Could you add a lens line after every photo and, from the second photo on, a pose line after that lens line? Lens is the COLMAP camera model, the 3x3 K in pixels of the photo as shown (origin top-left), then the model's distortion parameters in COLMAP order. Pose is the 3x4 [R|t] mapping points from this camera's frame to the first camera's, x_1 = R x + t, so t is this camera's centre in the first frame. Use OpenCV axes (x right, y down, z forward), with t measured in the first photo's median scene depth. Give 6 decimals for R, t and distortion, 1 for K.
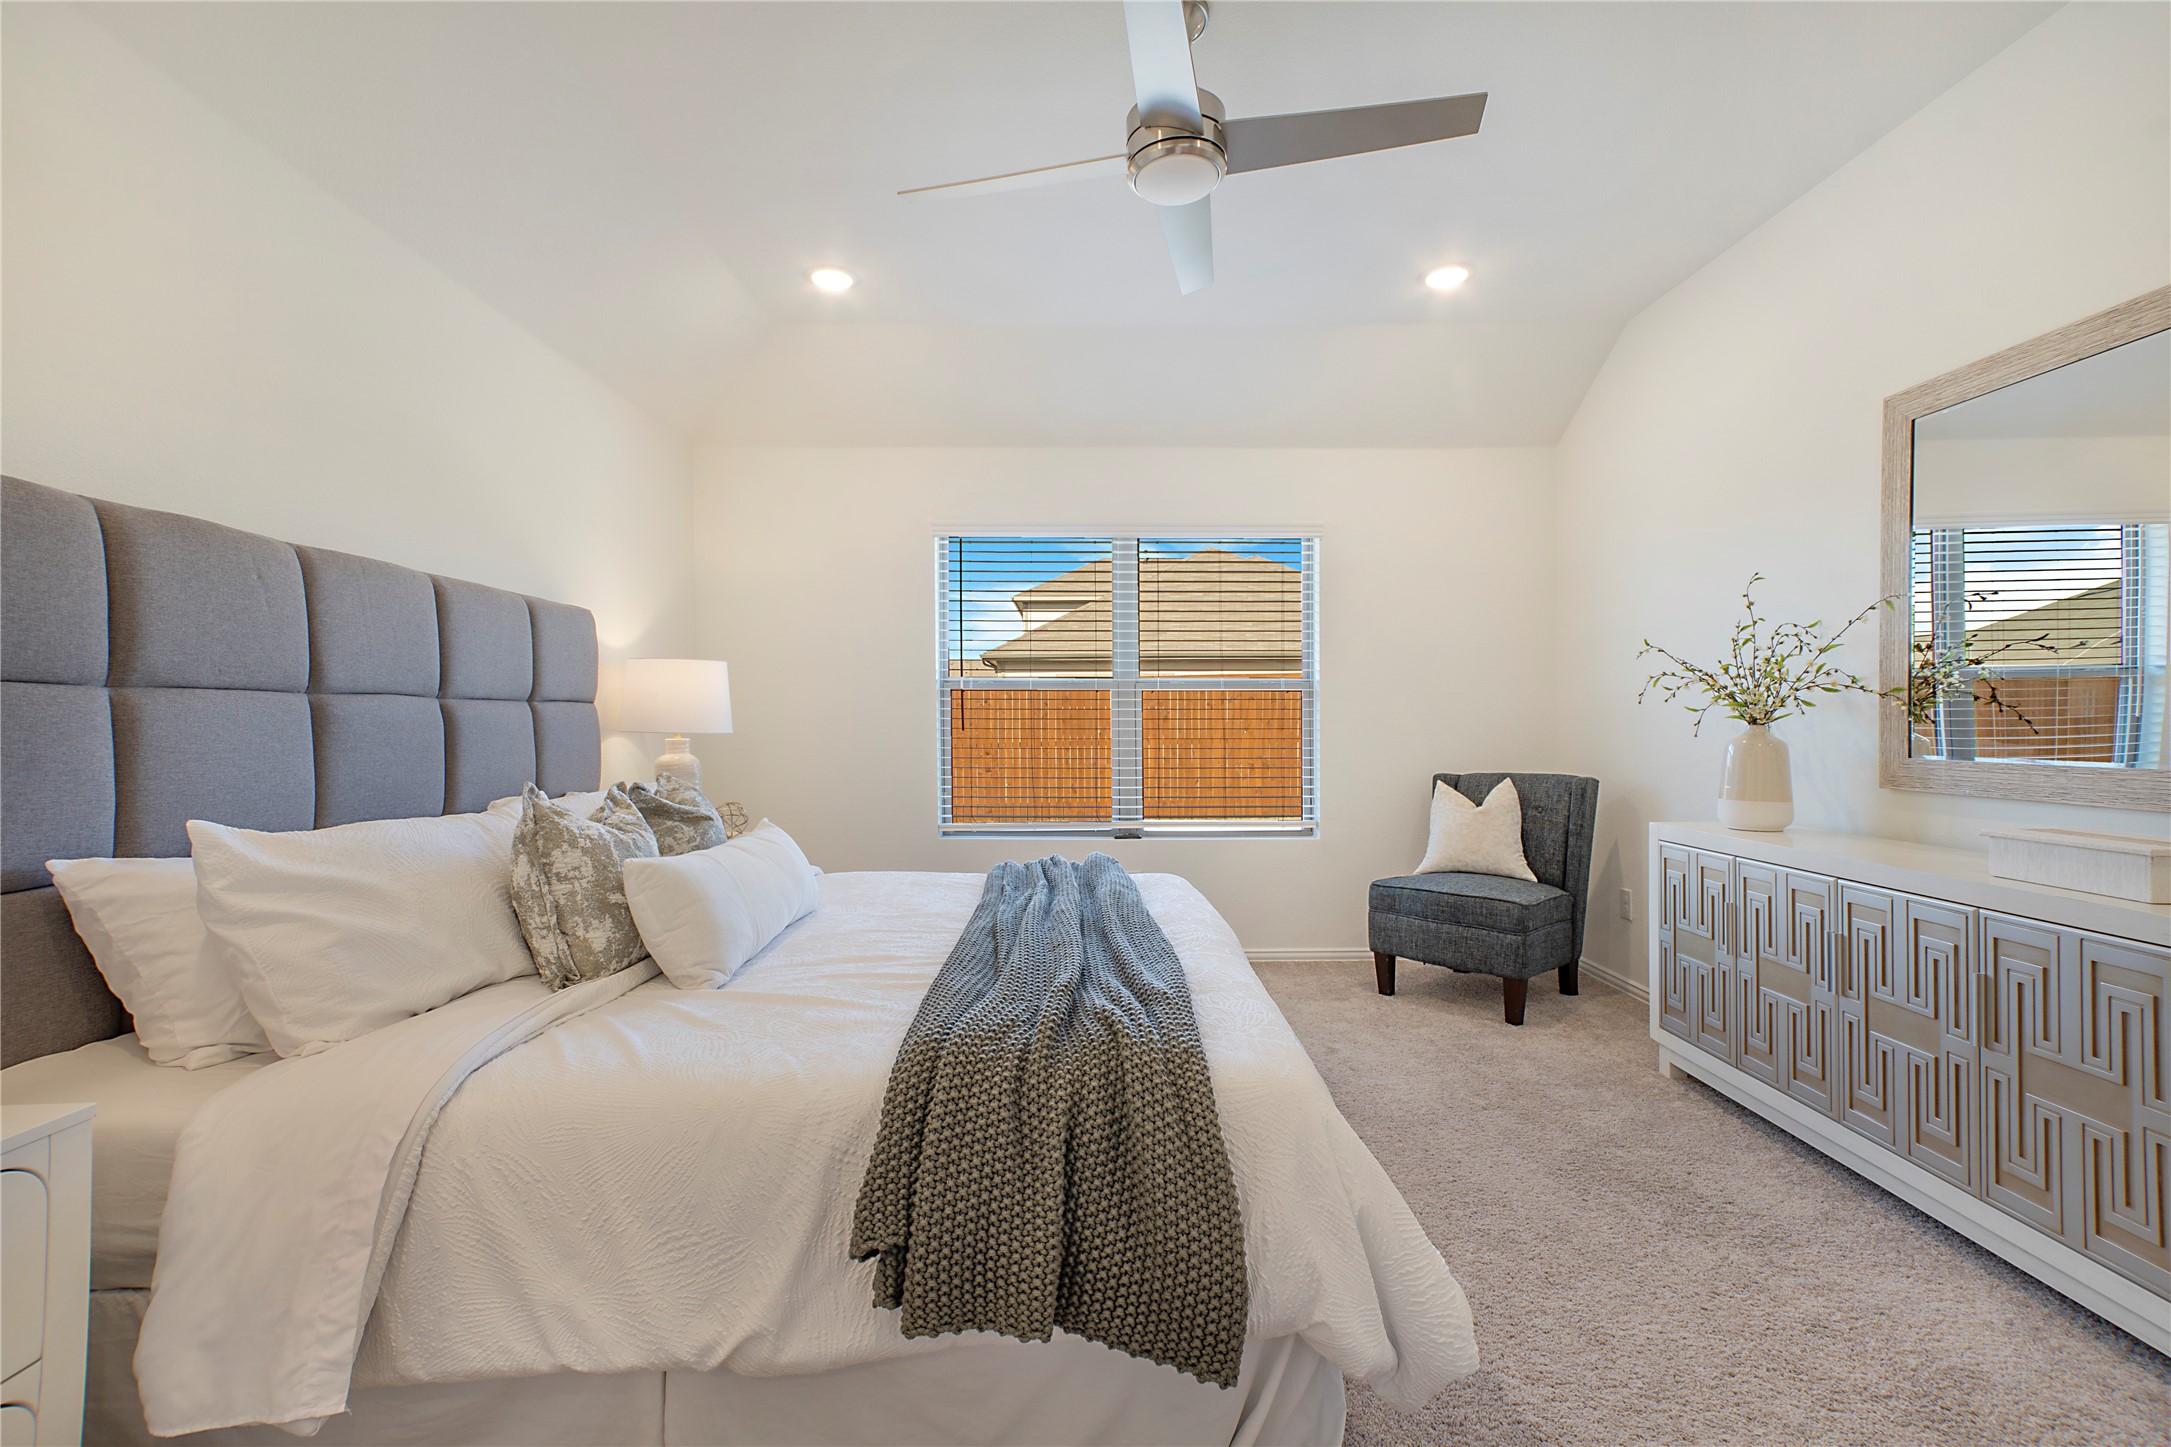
lens RADIAL K [[959.1, 0, 1081.3], [0, 959.1, 718.6], [0, 0, 1]] dist [0.001530, -0.005303]
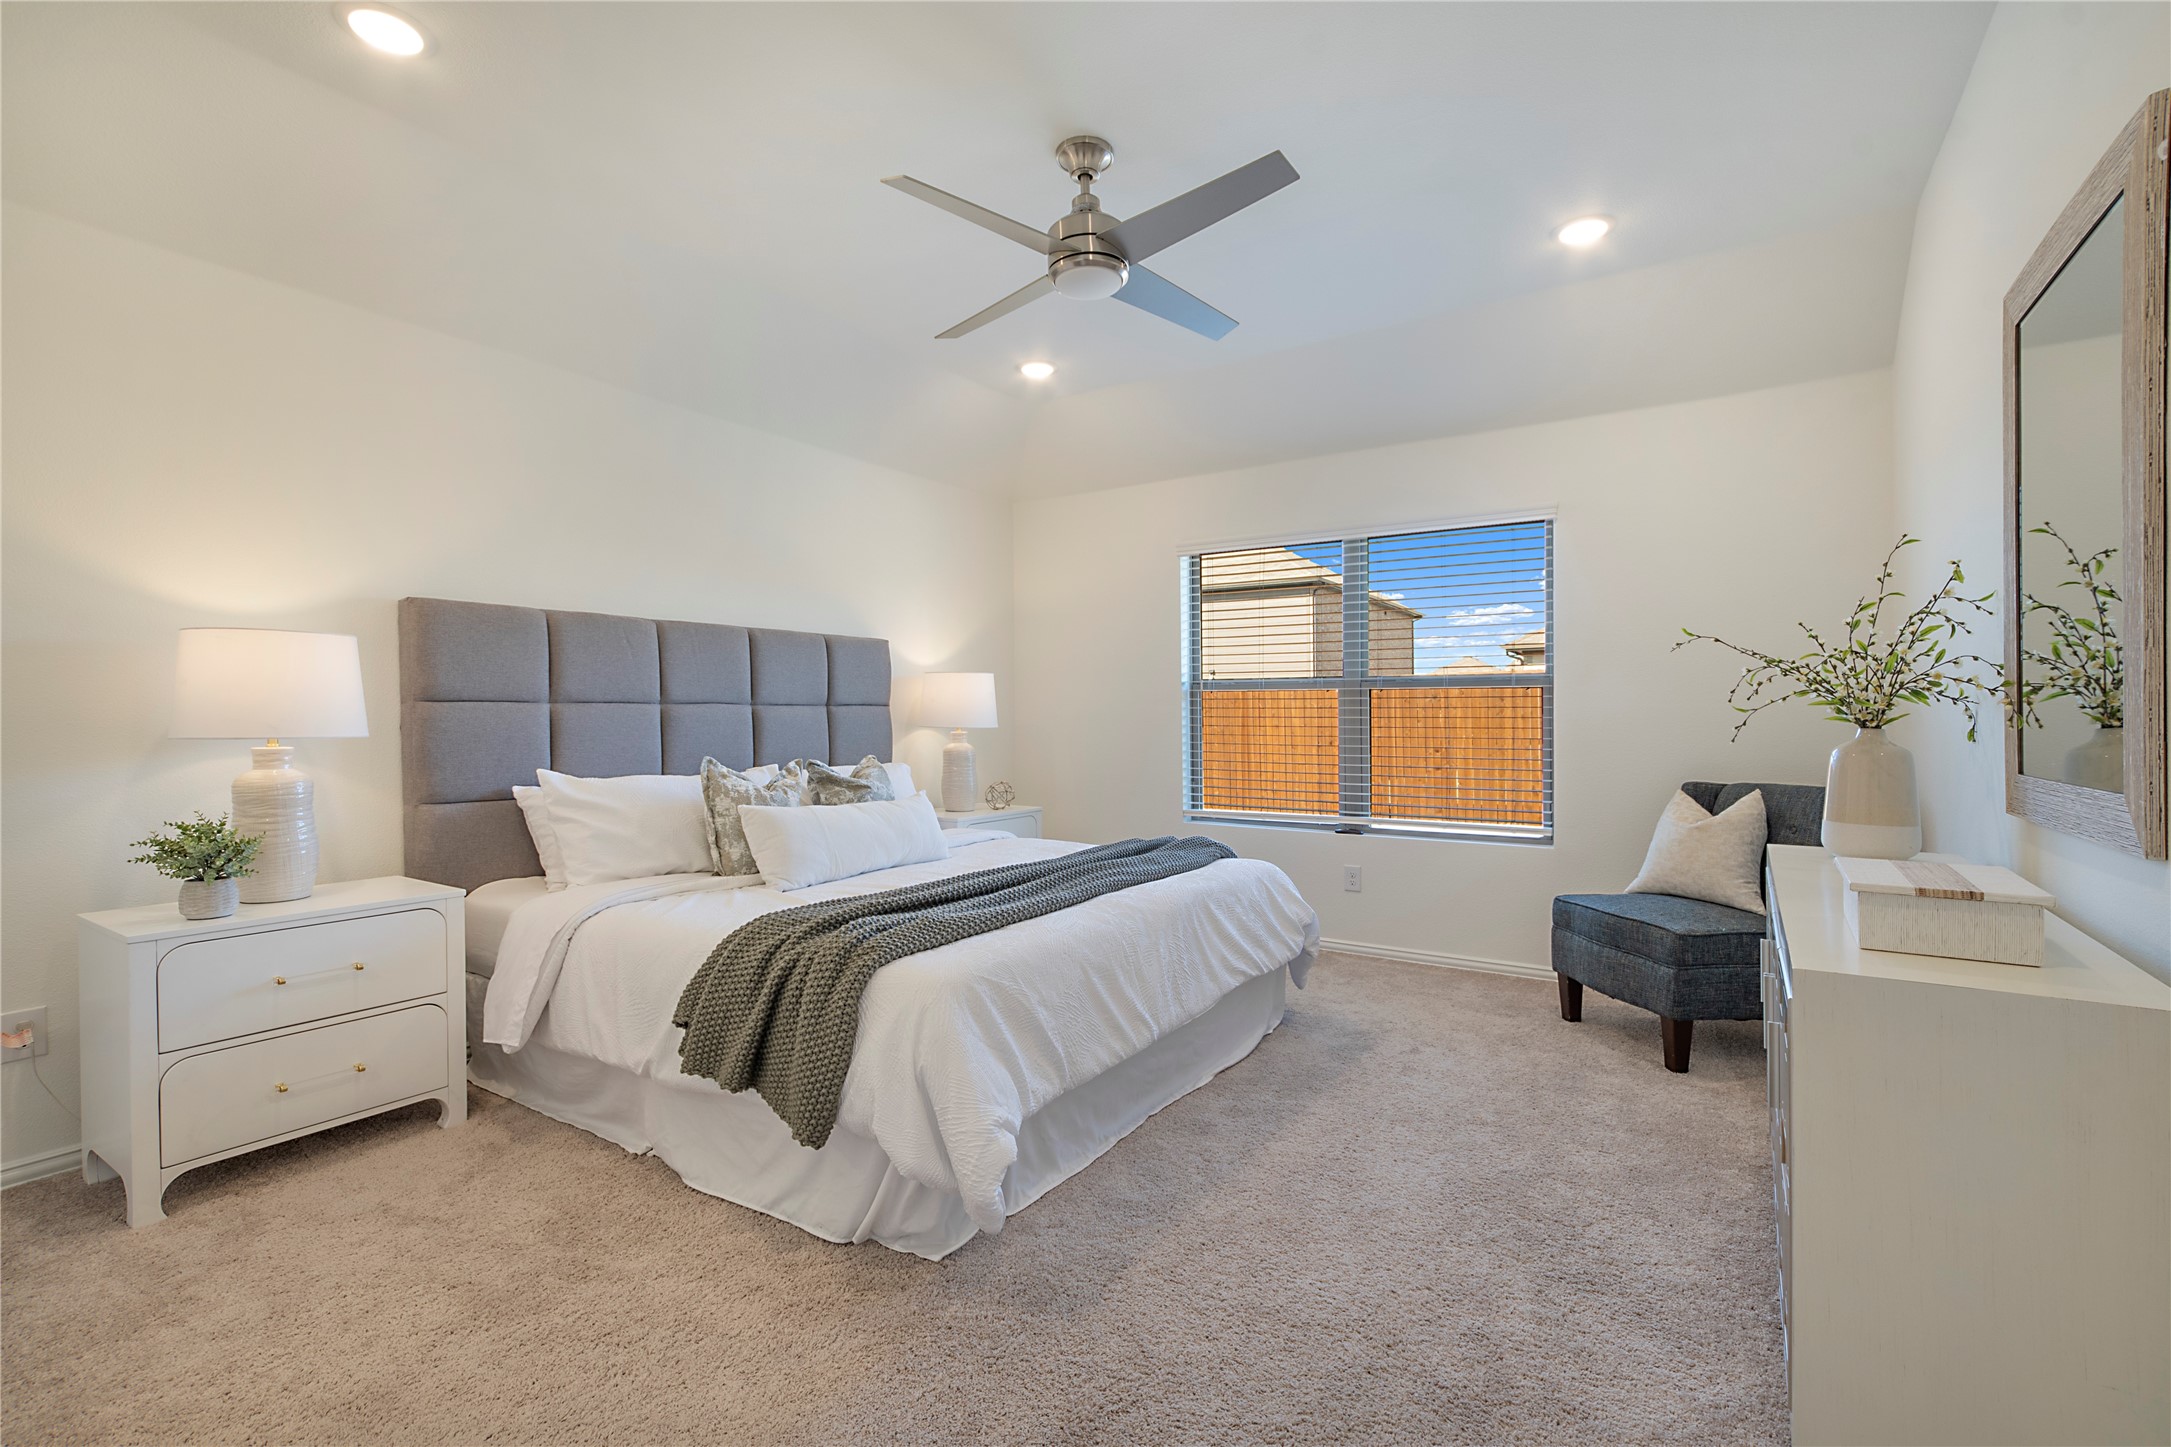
lens RADIAL K [[959.1, 0, 1074.9], [0, 959.1, 727.0], [0, 0, 1]] dist [0.001530, -0.005303]
pose [[0.827491, 0.007360, -0.561430, 0.497449], [0.000804, 0.999898, 0.014292, -0.005260], [0.561478, -0.012278, 0.827401, -0.018584]]
